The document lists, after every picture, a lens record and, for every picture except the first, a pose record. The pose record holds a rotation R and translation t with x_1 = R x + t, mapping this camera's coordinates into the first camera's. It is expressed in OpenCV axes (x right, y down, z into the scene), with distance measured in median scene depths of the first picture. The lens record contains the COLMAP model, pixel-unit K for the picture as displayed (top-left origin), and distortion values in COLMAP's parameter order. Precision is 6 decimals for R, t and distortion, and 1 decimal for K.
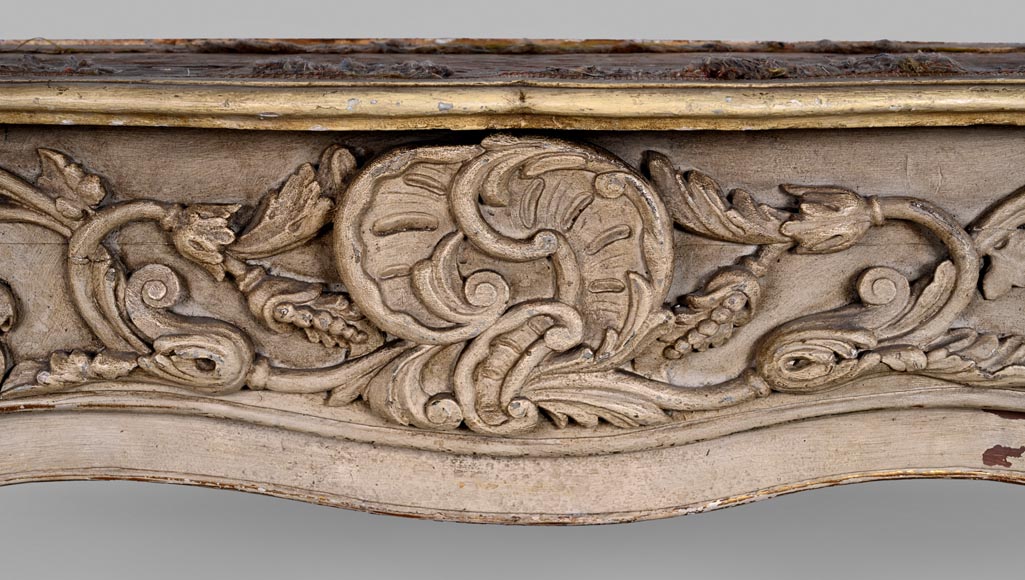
lens RADIAL K [[2138.0, 0, 490.4], [0, 2138.0, 344.4], [0, 0, 1]] dist [-0.000357, 0.000000]
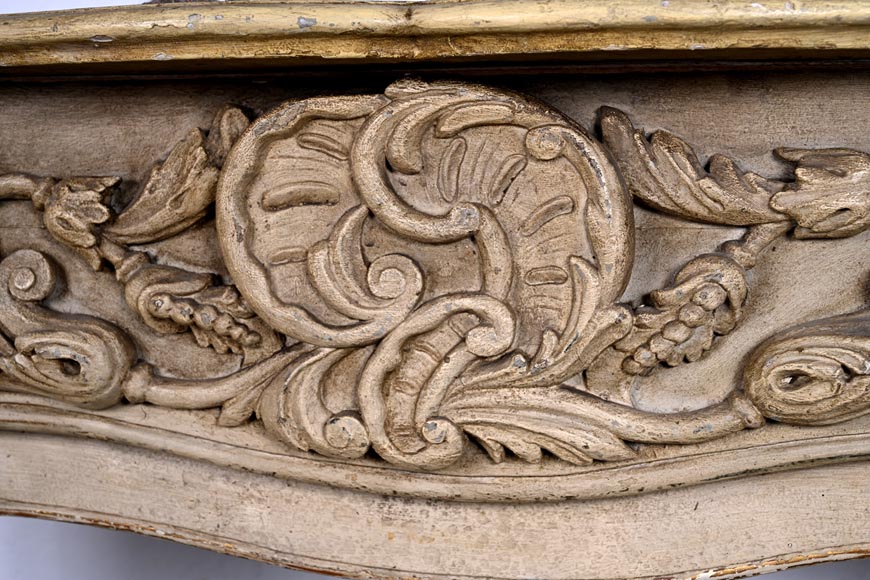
lens RADIAL K [[1780.5, 0, 413.6], [0, 1780.5, 288.4], [0, 0, 1]] dist [-0.003027, 0.000000]
pose [[0.973569, 0.010805, -0.228137, 0.155850], [-0.044180, 0.988923, -0.141703, 0.071857], [0.224079, 0.148037, 0.963262, 0.358167]]
